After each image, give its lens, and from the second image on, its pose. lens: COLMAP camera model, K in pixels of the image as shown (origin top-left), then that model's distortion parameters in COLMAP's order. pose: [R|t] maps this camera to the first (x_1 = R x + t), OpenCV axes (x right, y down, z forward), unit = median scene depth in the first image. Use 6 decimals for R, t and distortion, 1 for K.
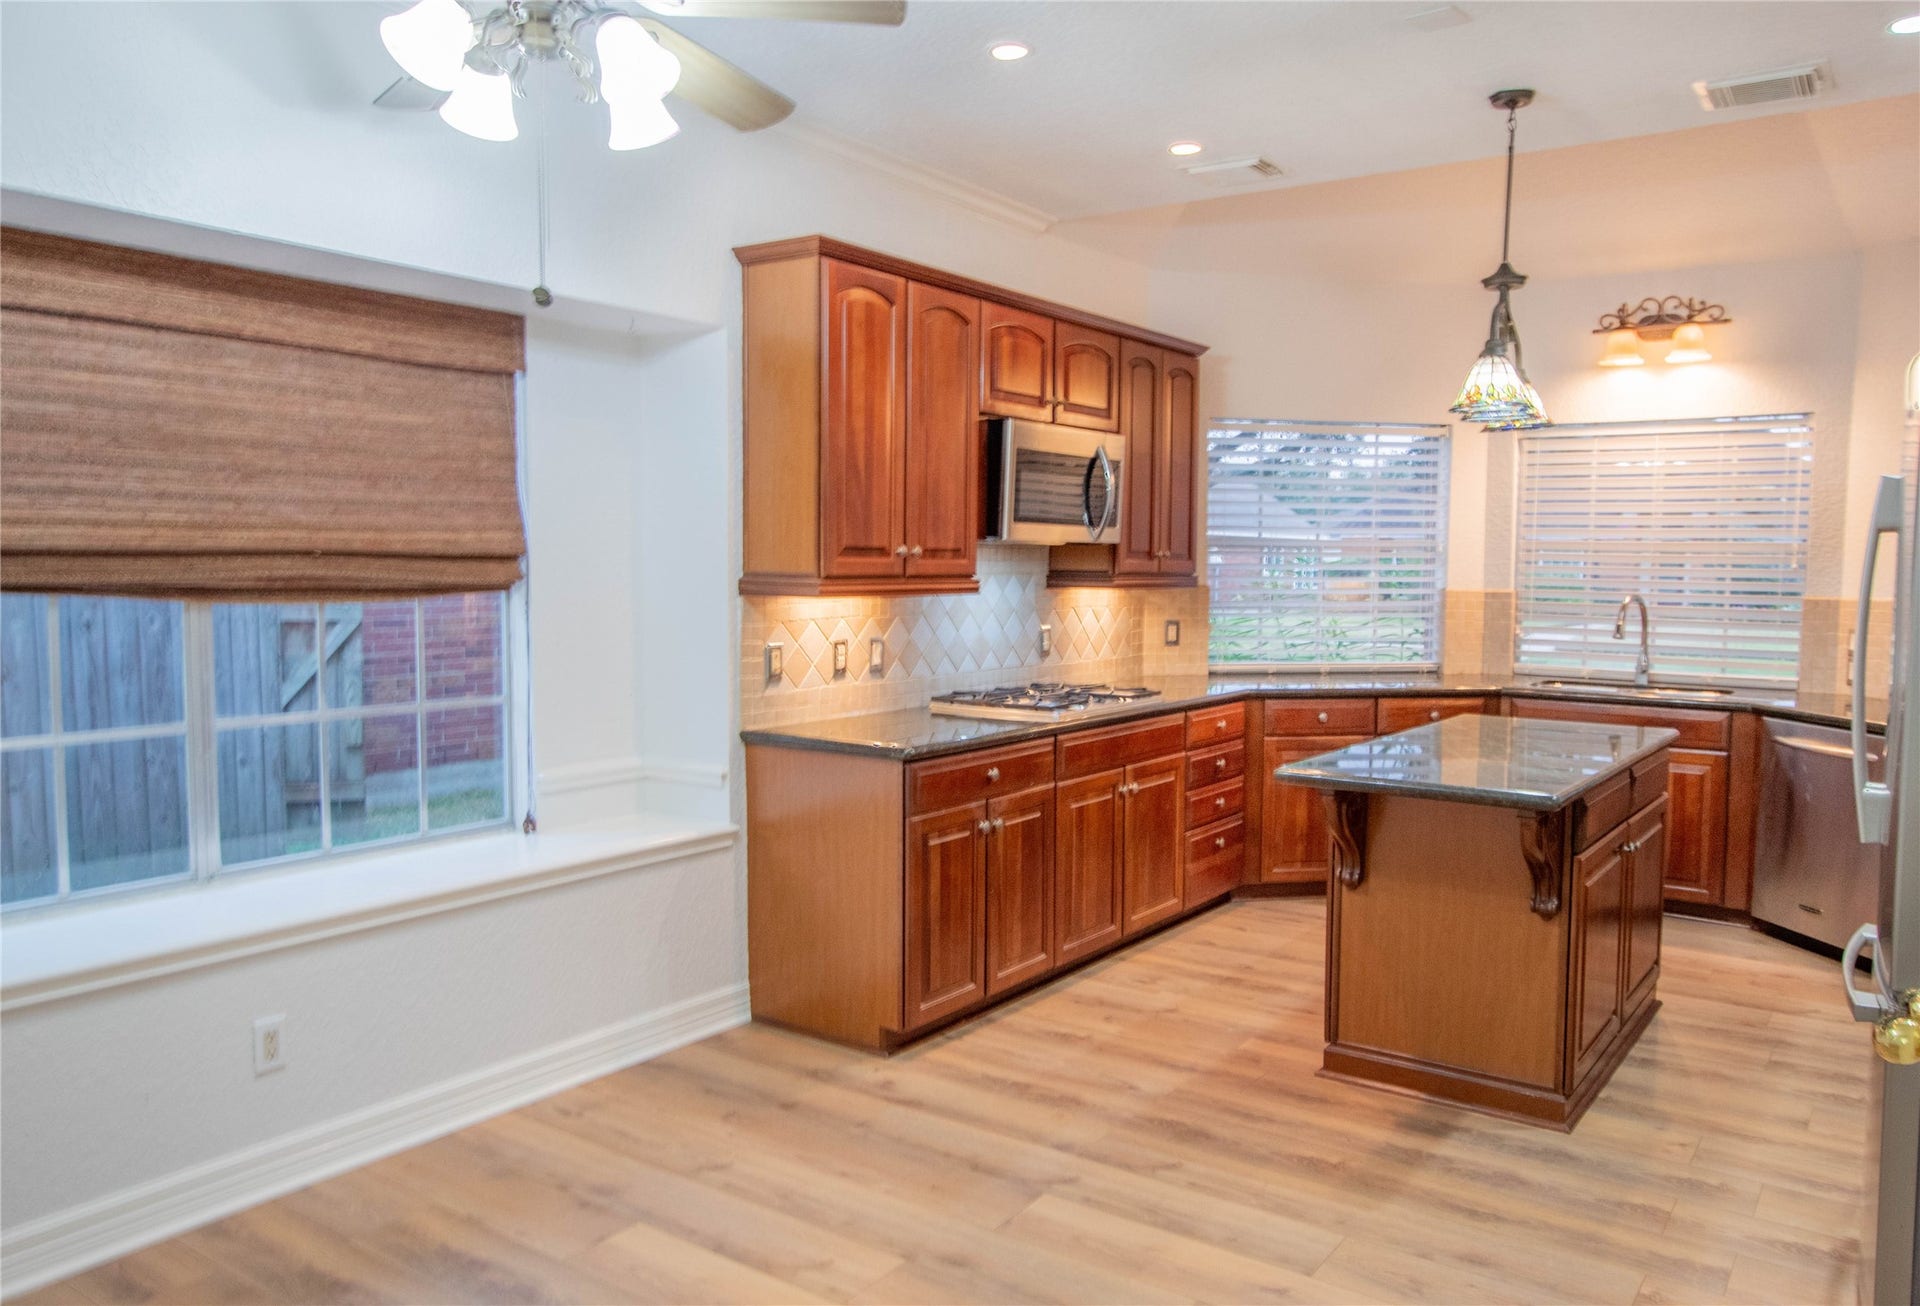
lens RADIAL K [[1369.3, 0, 961.7], [0, 1369.3, 654.8], [0, 0, 1]] dist [0.009565, 0.002031]
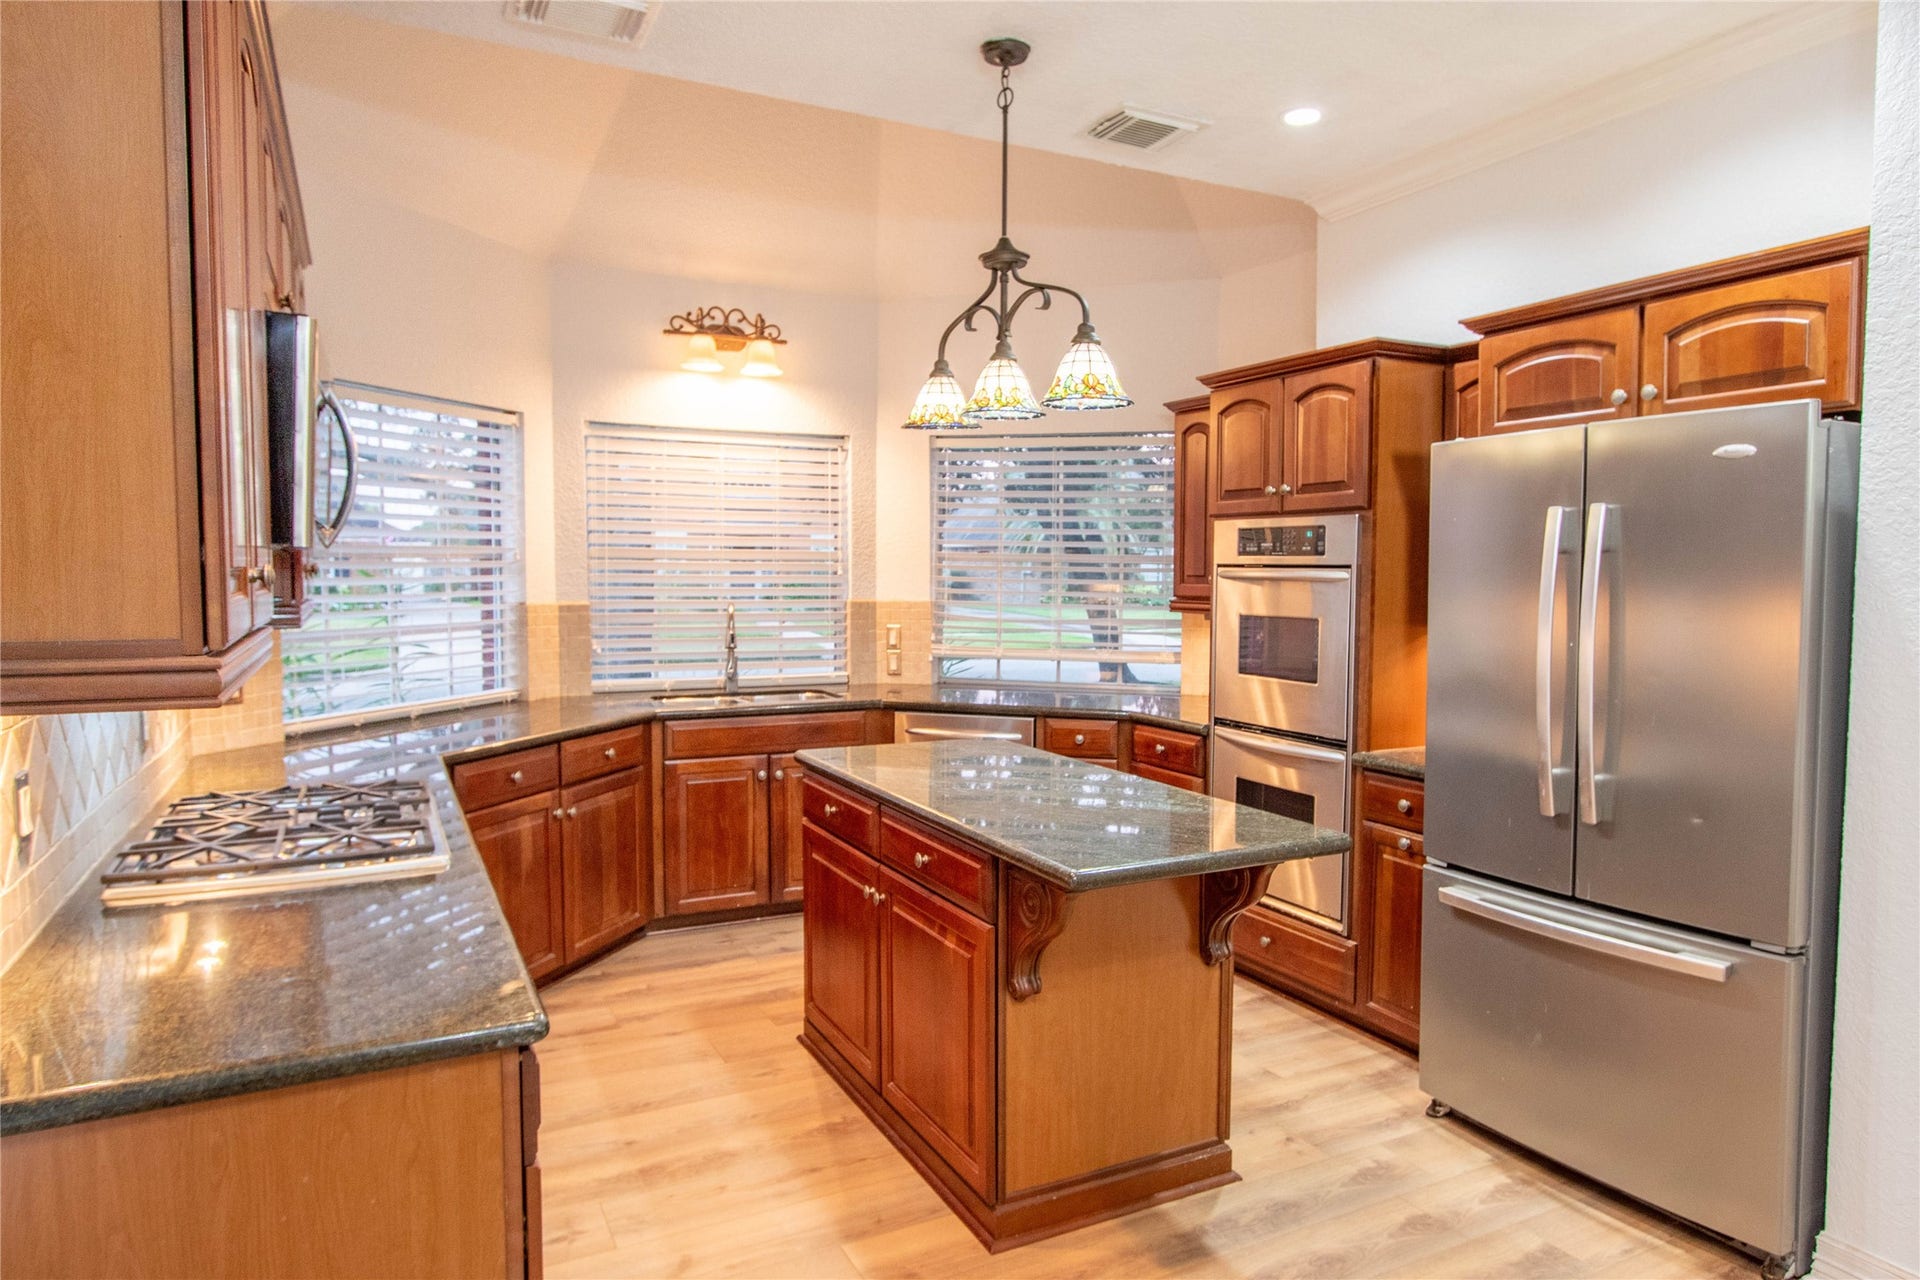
lens RADIAL K [[1194.9, 0, 955.9], [0, 1194.9, 635.4], [0, 0, 1]] dist [-0.017325, 0.009459]
pose [[0.455673, -0.061025, 0.888053, -0.218354], [0.064493, 0.997289, 0.035439, -0.042368], [-0.887808, 0.041125, 0.458373, 0.479709]]
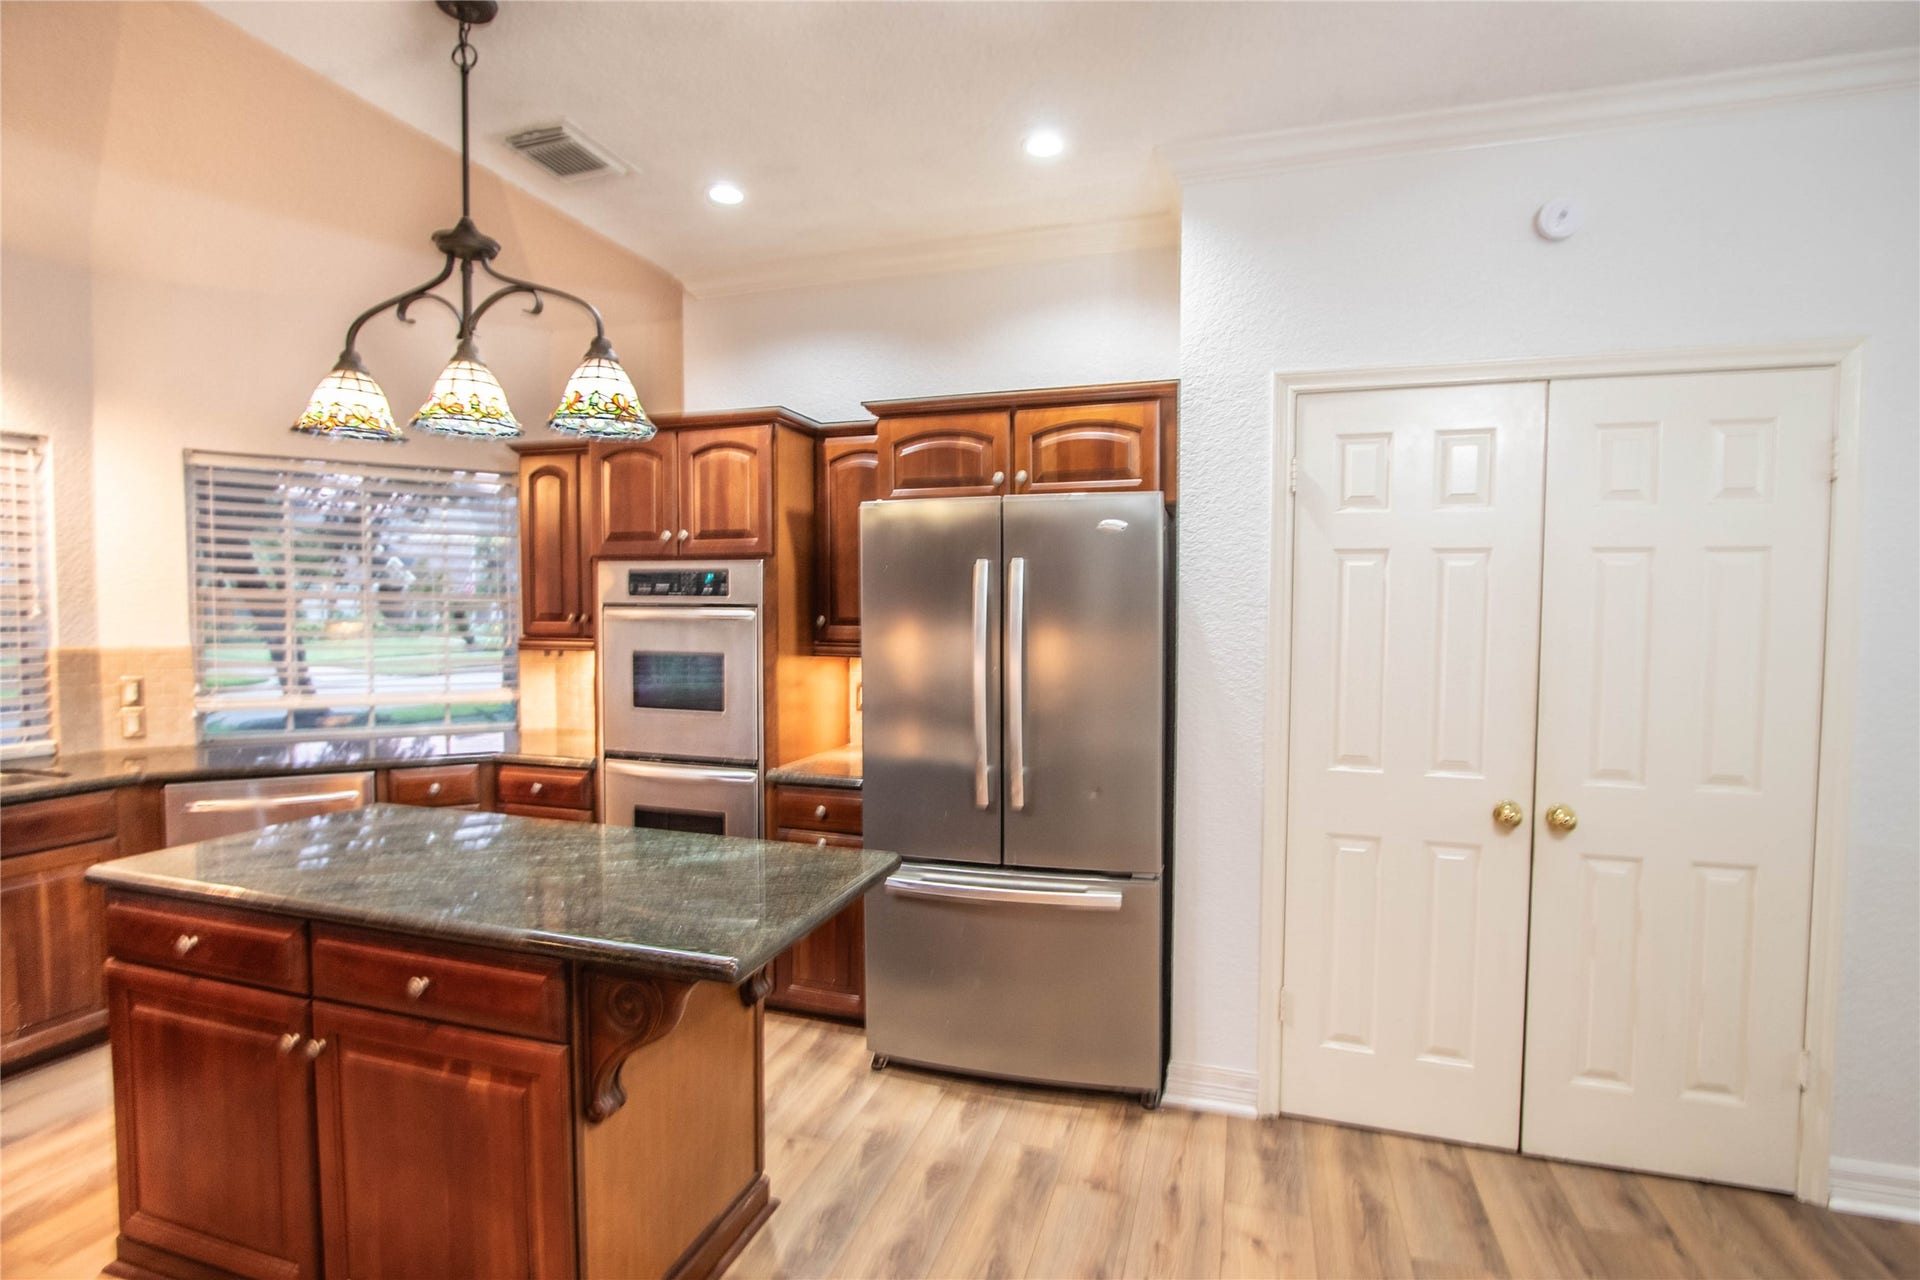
lens RADIAL K [[915.2, 0, 974.9], [0, 915.2, 643.0], [0, 0, 1]] dist [-0.014288, 0.000717]
pose [[-0.328900, -0.049653, 0.943059, -0.118484], [0.057758, 0.995690, 0.072568, -0.053669], [-0.942597, 0.078337, -0.324614, 0.642361]]
